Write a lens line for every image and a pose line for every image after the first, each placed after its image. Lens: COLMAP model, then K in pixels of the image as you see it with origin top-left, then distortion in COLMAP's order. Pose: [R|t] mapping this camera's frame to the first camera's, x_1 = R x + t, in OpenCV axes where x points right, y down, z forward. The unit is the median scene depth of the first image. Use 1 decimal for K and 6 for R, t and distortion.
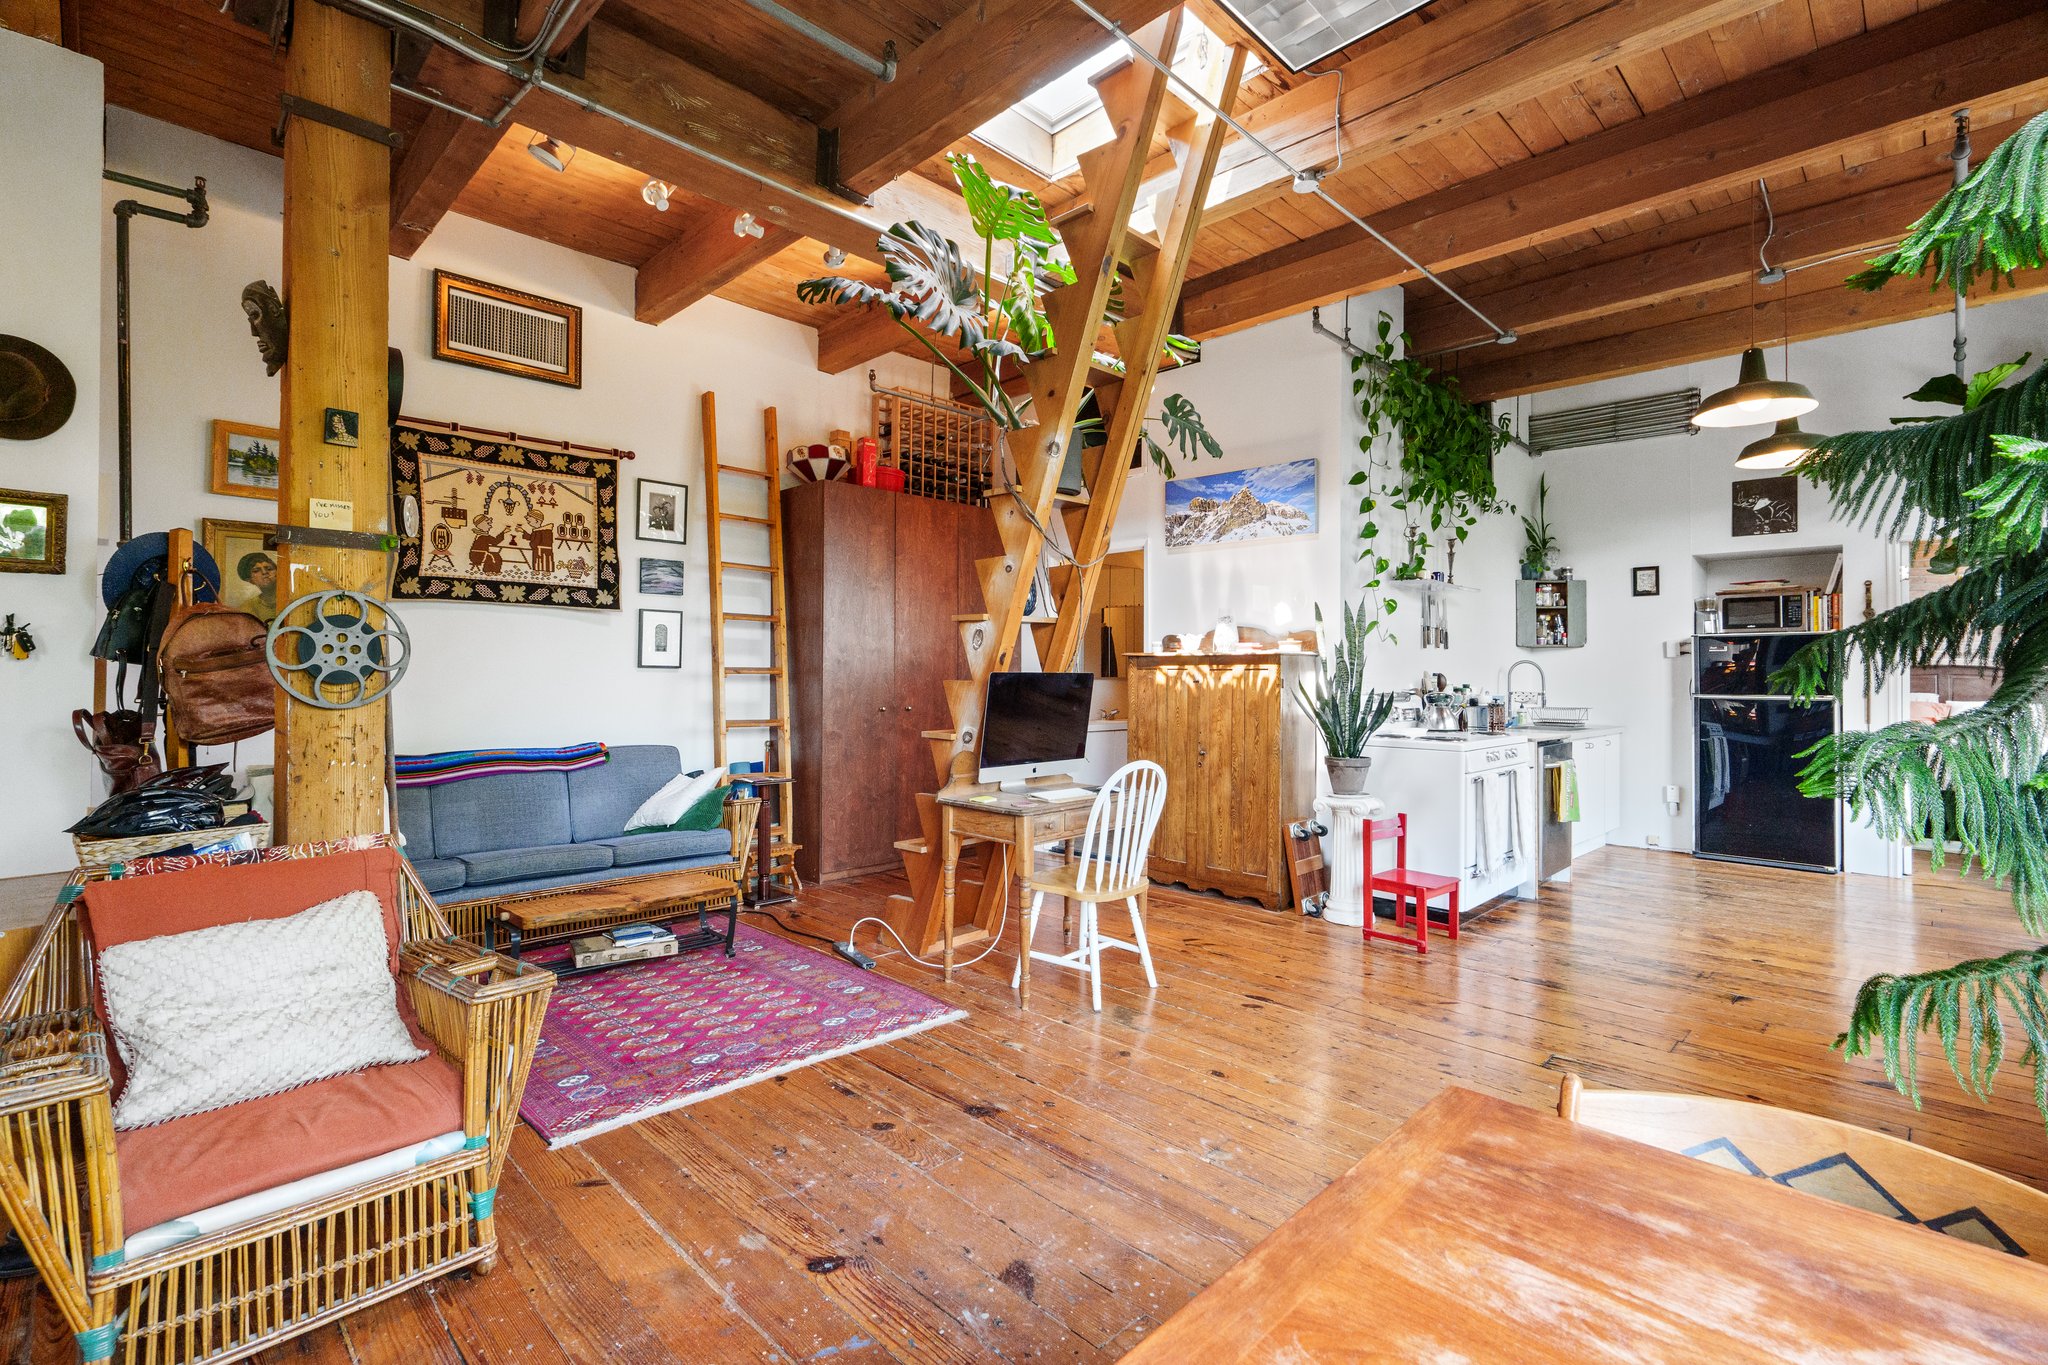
lens RADIAL K [[930.4, 0, 1025.5], [0, 930.4, 658.7], [0, 0, 1]] dist [-0.002874, 0.000799]
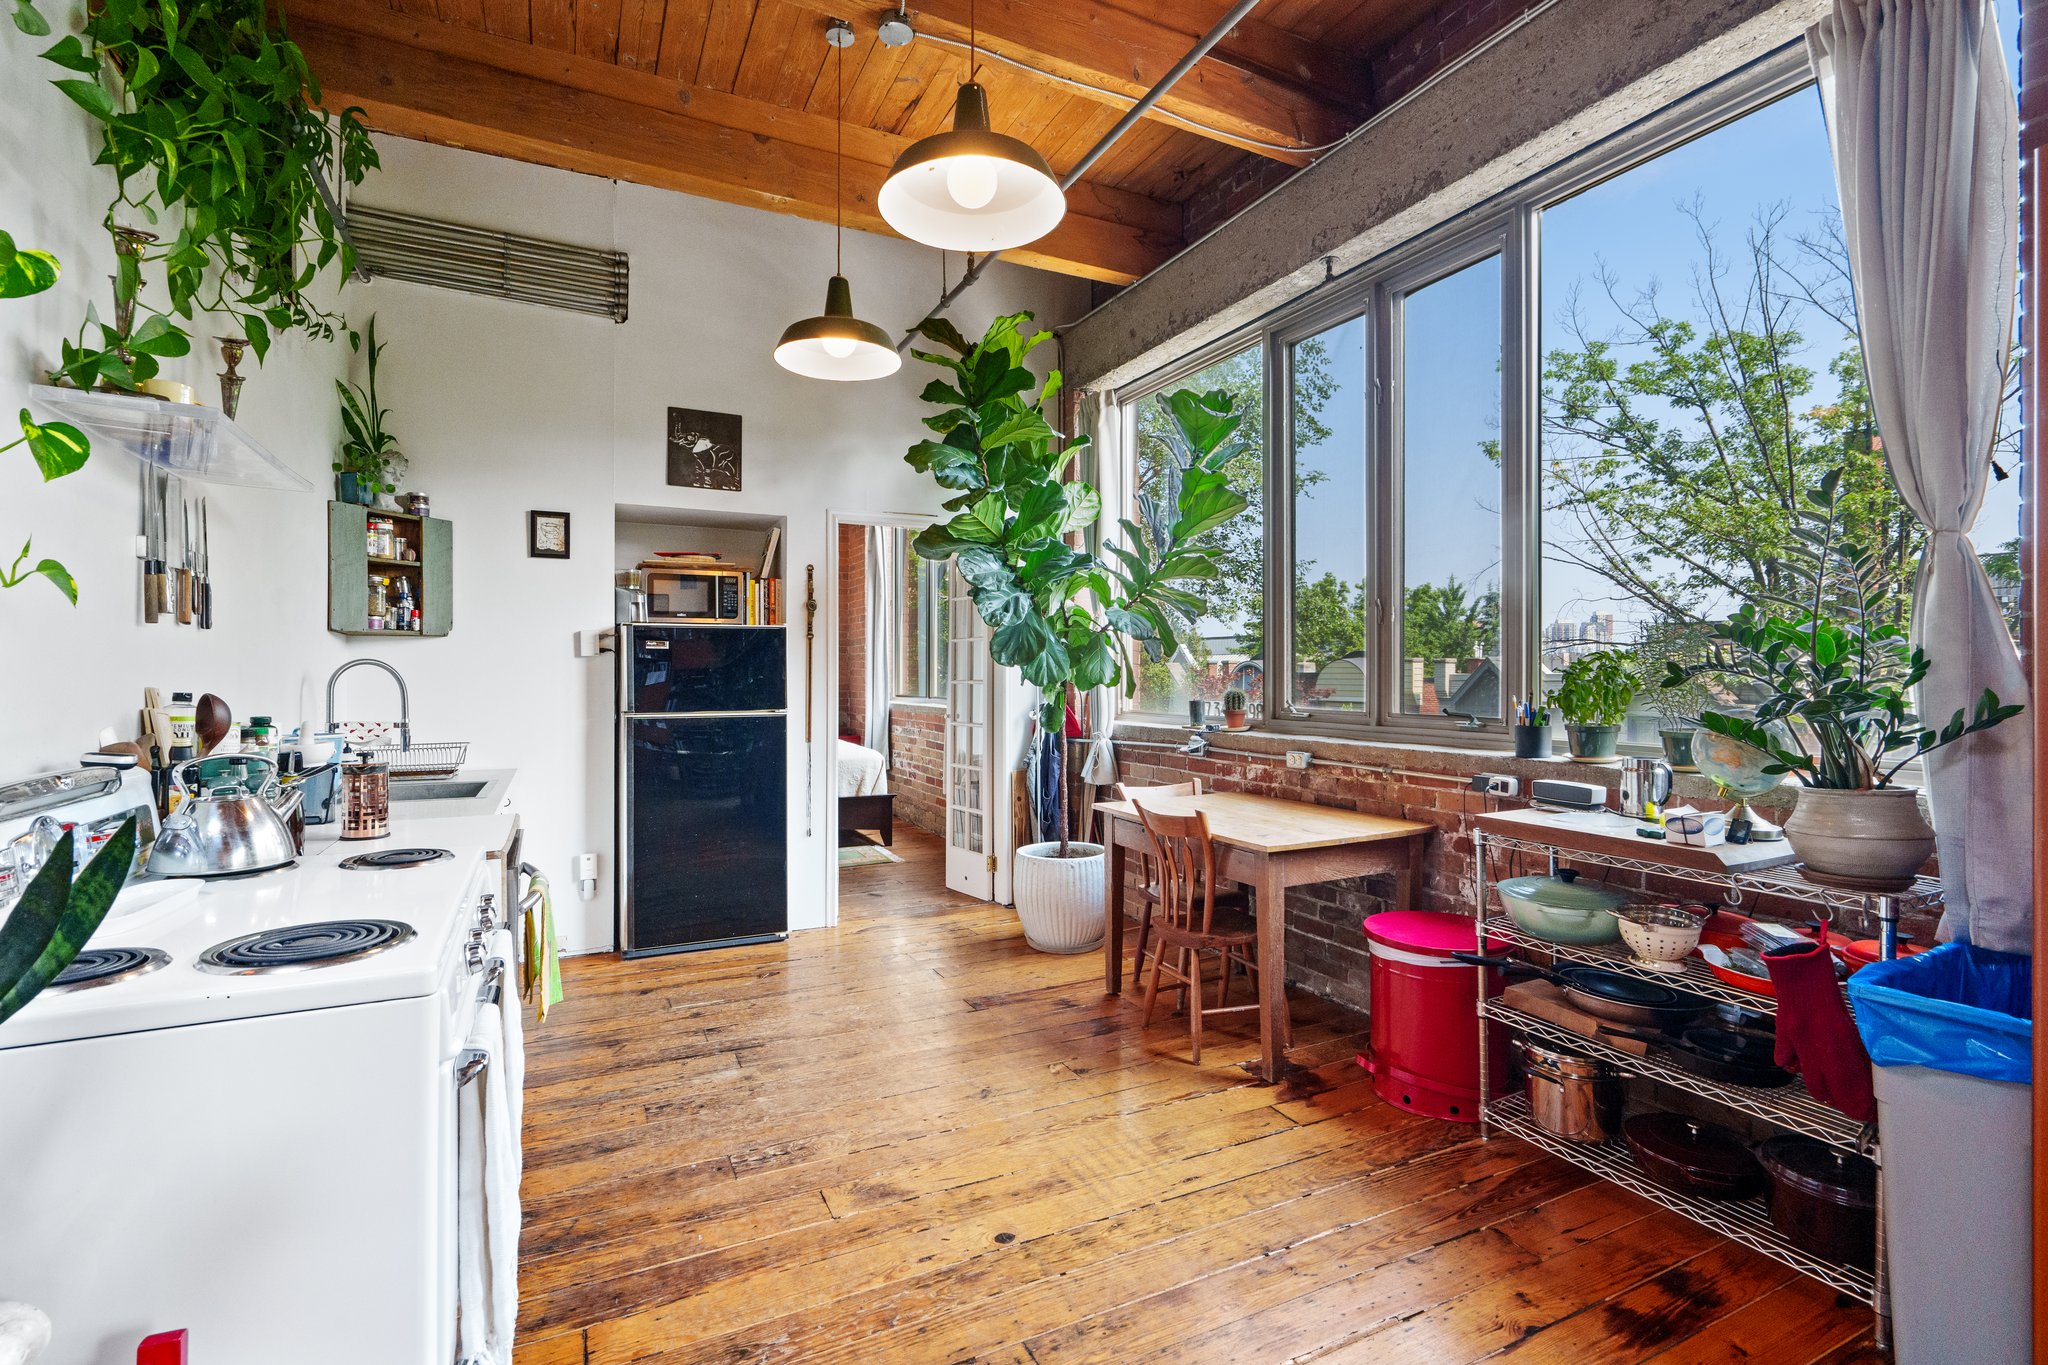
lens RADIAL K [[925.6, 0, 1014.5], [0, 925.6, 674.3], [0, 0, 1]] dist [-0.010361, 0.000167]
pose [[0.325466, -0.006001, 0.945535, 0.240024], [-0.014008, 0.999840, 0.011167, -0.000499], [-0.945450, -0.016879, 0.325330, 0.666775]]
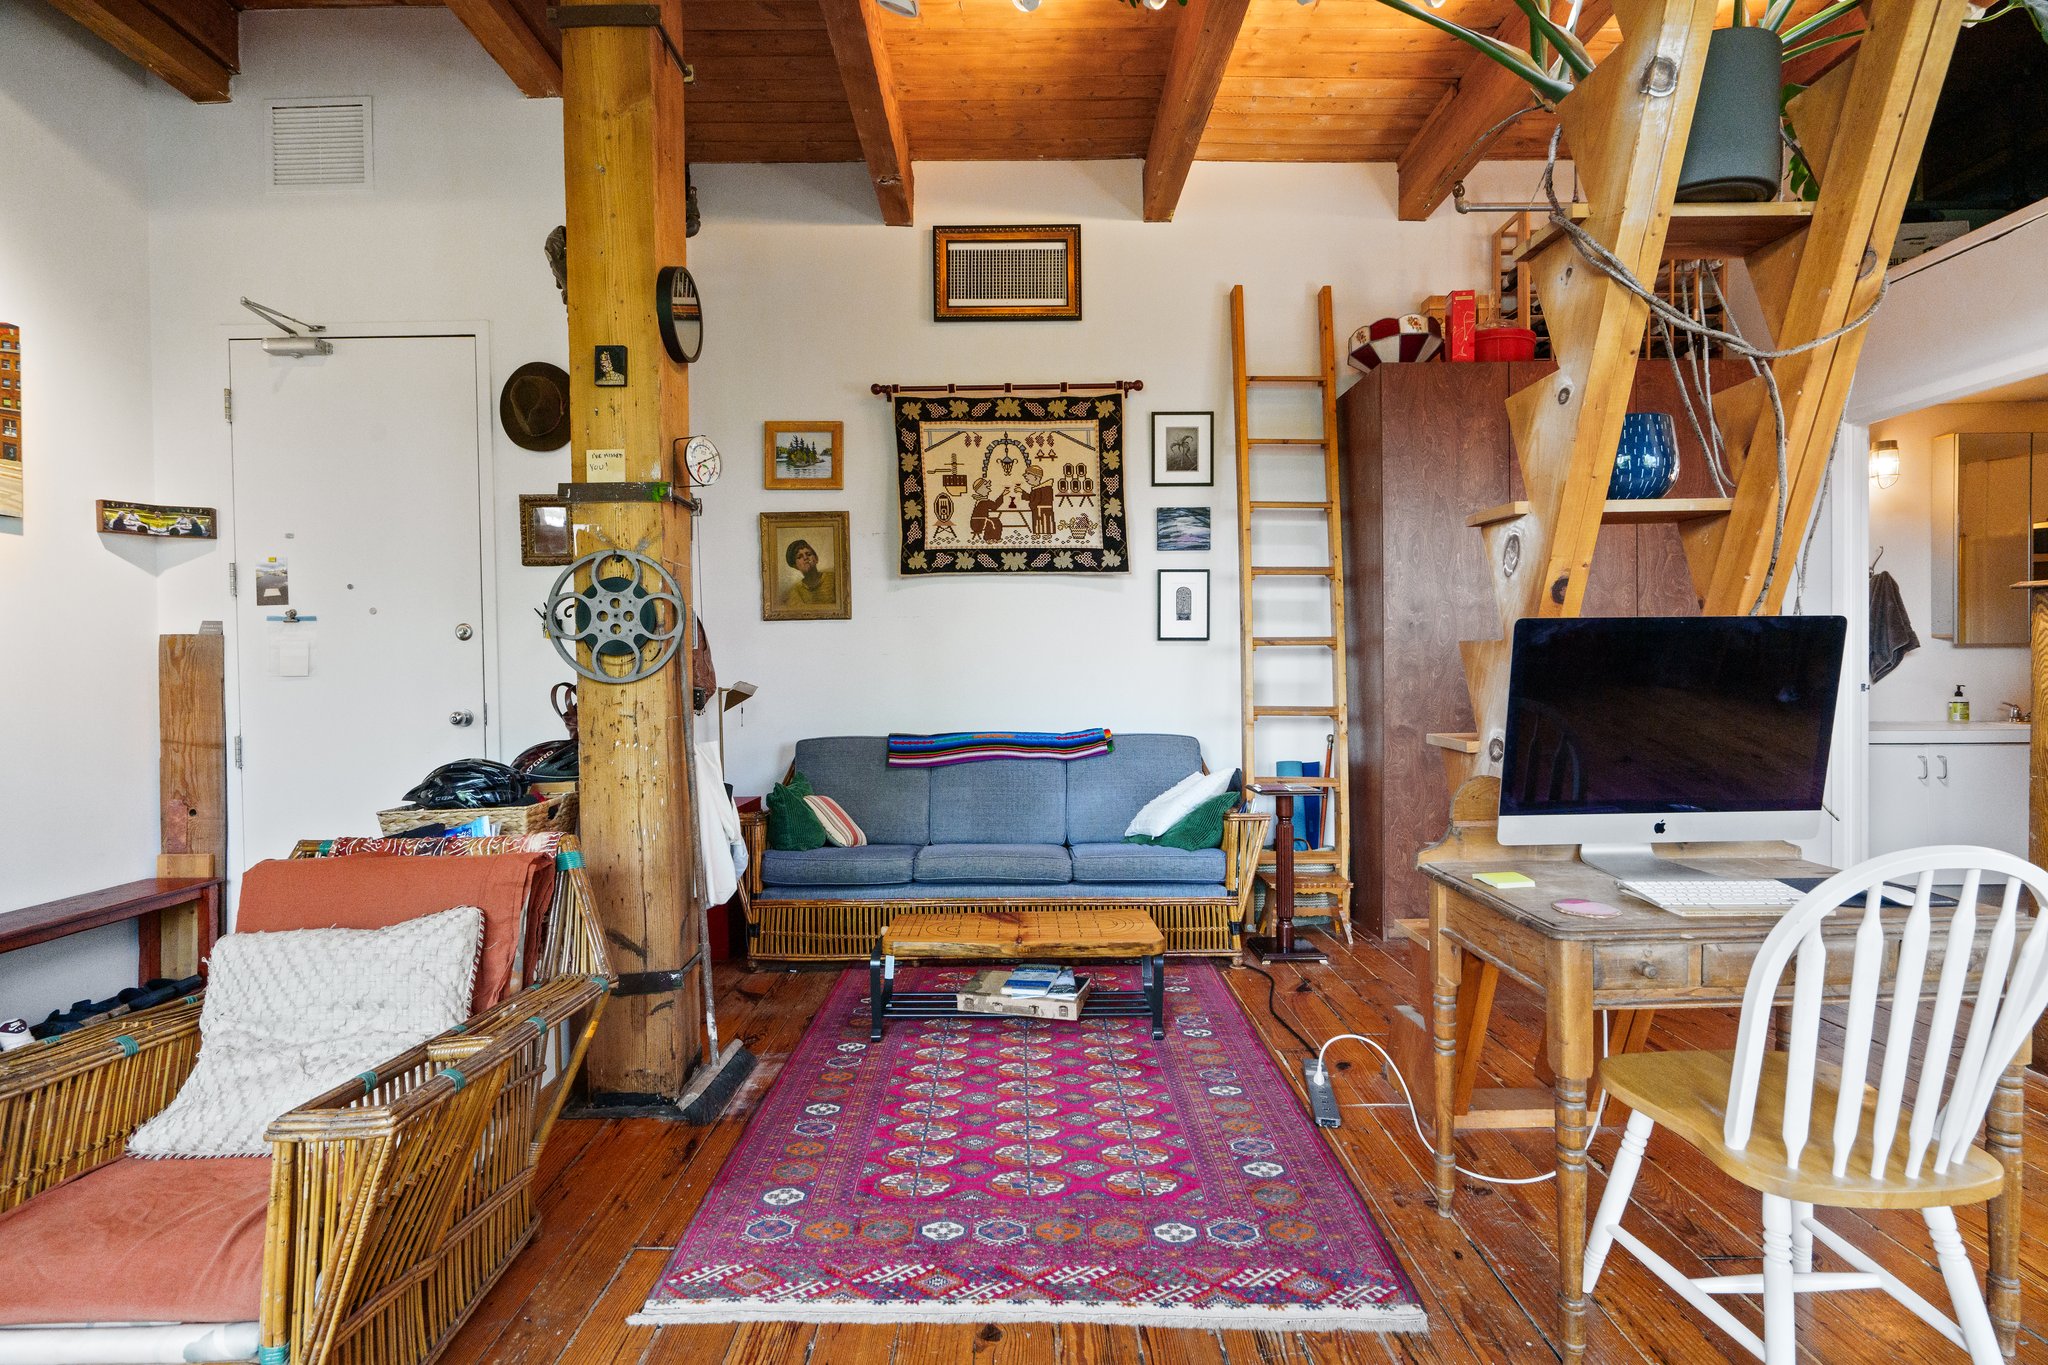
lens RADIAL K [[918.6, 0, 1019.4], [0, 918.6, 671.2], [0, 0, 1]] dist [-0.007853, 0.001396]
pose [[0.706479, -0.004243, -0.707721, 0.083928], [0.025695, 0.999477, 0.019657, 0.018846], [0.707268, -0.032072, 0.706218, 0.352450]]
